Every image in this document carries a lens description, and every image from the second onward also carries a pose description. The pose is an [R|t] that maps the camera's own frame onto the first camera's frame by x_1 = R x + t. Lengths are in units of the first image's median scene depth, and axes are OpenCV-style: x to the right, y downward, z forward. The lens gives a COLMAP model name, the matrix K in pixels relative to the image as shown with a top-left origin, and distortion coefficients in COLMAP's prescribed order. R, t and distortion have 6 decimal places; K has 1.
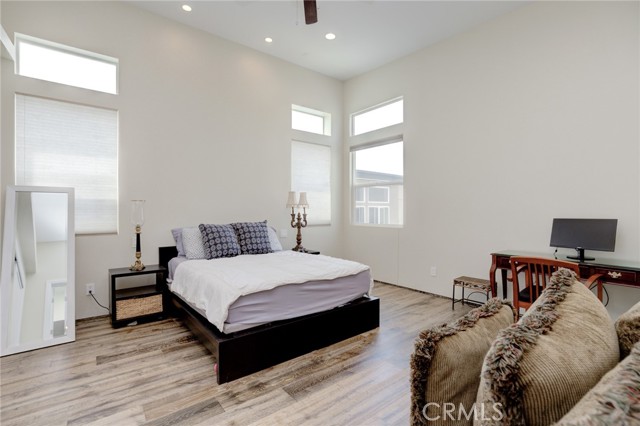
lens RADIAL K [[292.9, 0, 312.6], [0, 292.9, 217.6], [0, 0, 1]] dist [-0.025241, 0.007415]
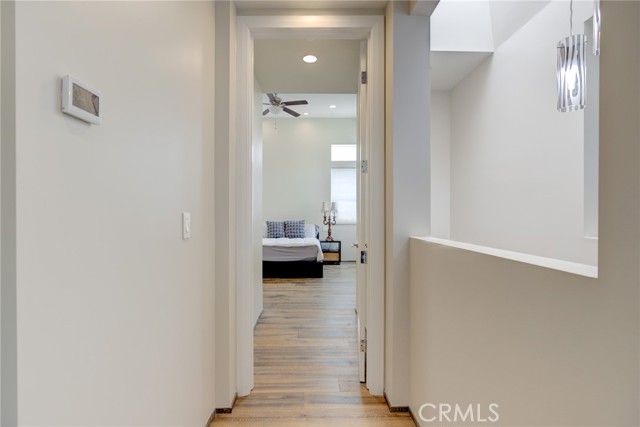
lens RADIAL K [[318.5, 0, 316.5], [0, 318.5, 214.3], [0, 0, 1]] dist [-0.011071, 0.000311]
pose [[0.804643, 0.000063, -0.593758, 1.176485], [-0.015841, 0.999646, -0.021362, 0.017399], [0.593547, 0.026594, 0.804360, -0.541131]]
